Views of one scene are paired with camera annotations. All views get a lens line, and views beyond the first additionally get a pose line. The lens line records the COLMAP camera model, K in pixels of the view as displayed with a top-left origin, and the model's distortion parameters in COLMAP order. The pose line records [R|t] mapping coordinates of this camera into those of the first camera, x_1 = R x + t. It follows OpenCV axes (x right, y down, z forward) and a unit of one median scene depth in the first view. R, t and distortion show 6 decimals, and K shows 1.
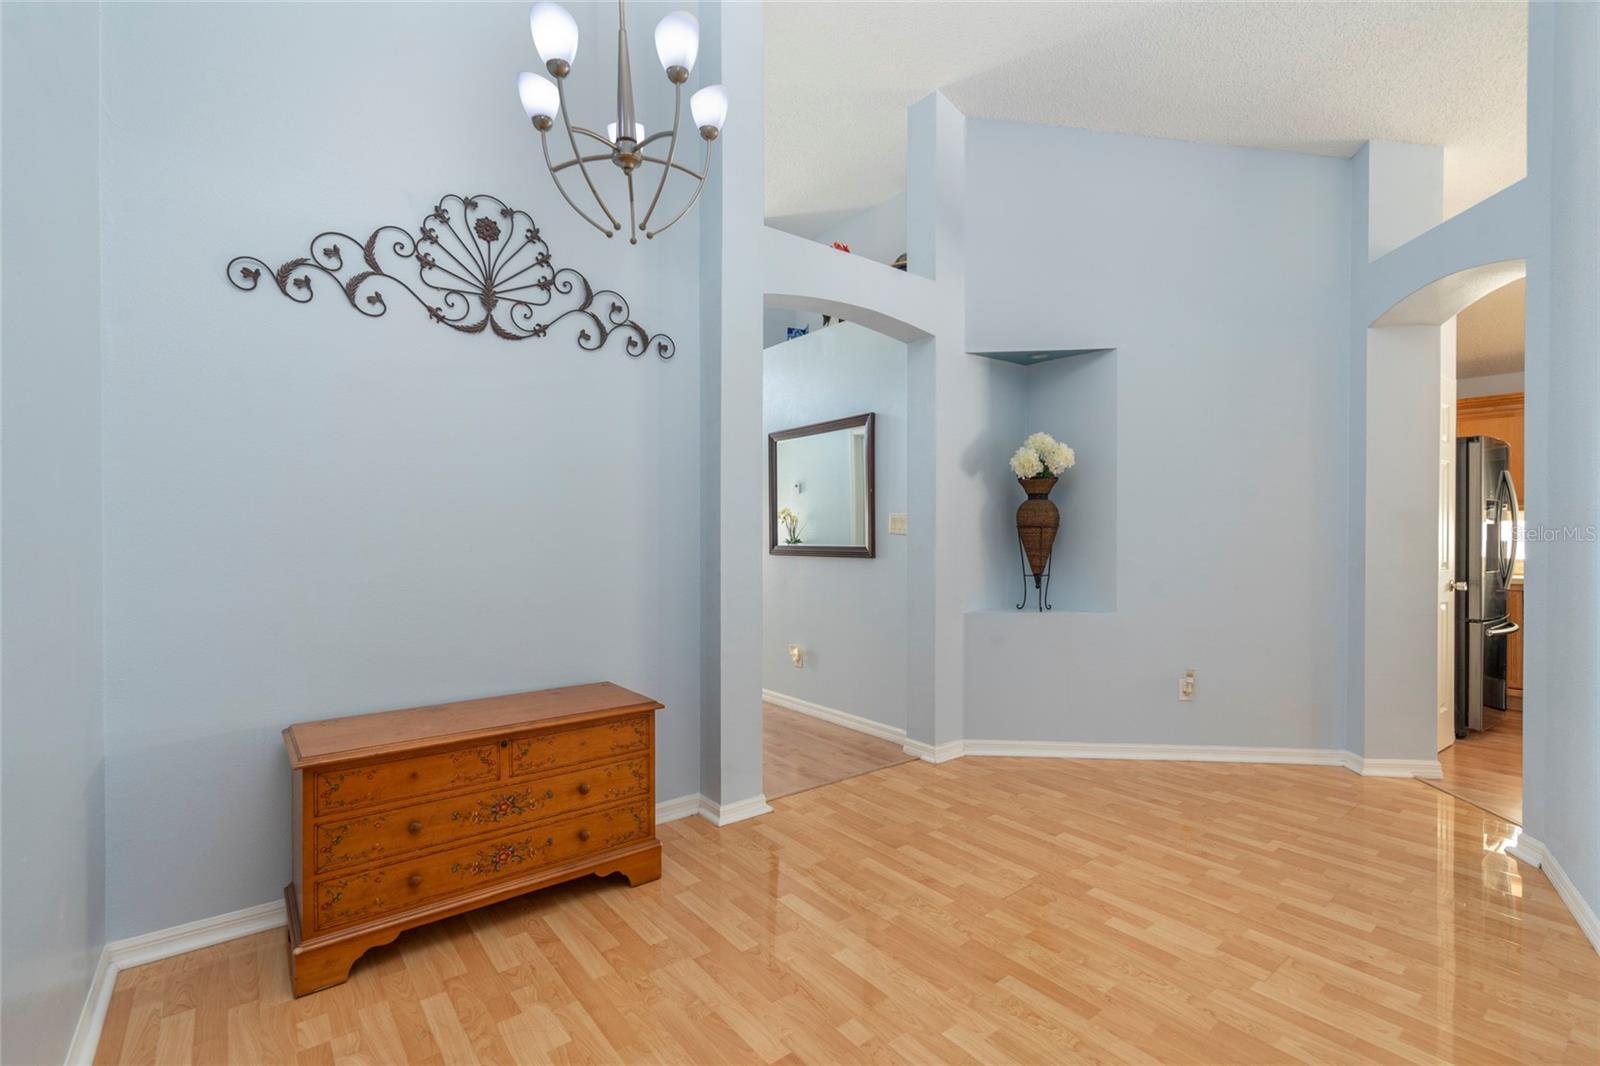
lens RADIAL K [[715.4, 0, 802.5], [0, 715.4, 526.3], [0, 0, 1]] dist [-0.005818, 0.003428]
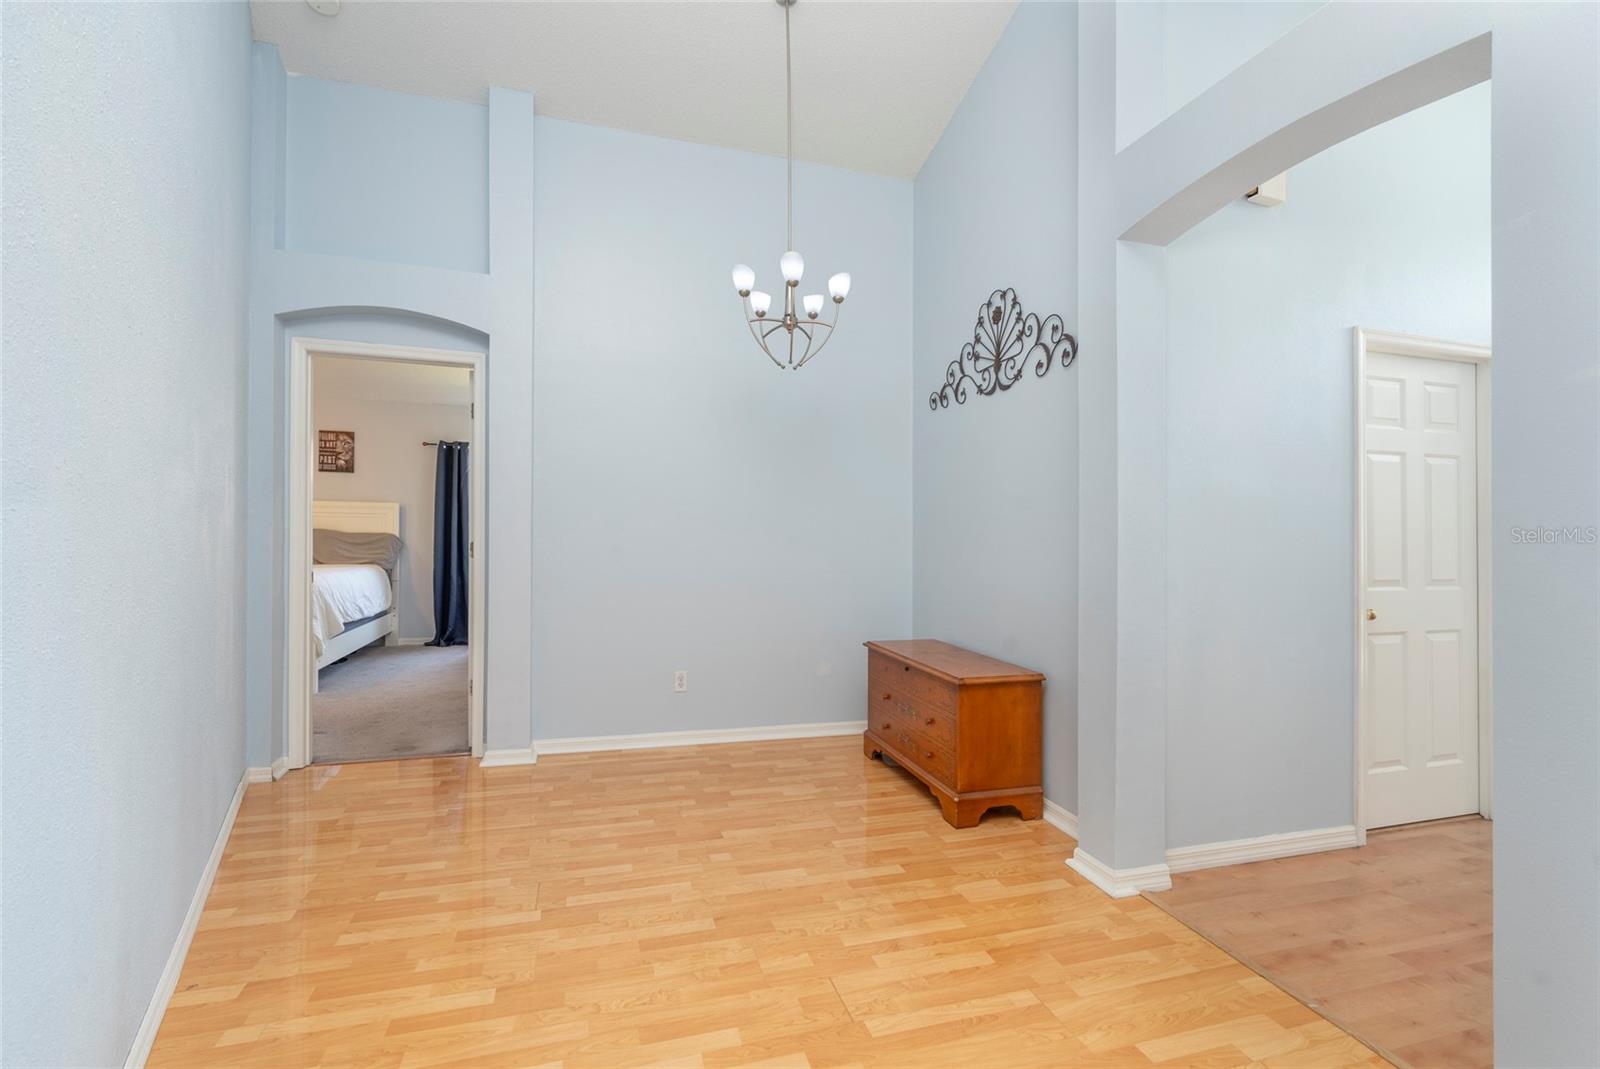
lens RADIAL K [[715.4, 0, 796.4], [0, 715.4, 537.1], [0, 0, 1]] dist [-0.005818, 0.003428]
pose [[-0.369557, -0.001412, -0.929207, 0.993390], [-0.015177, 0.999875, 0.004516, 0.009456], [0.929084, 0.015771, -0.369532, 1.179400]]
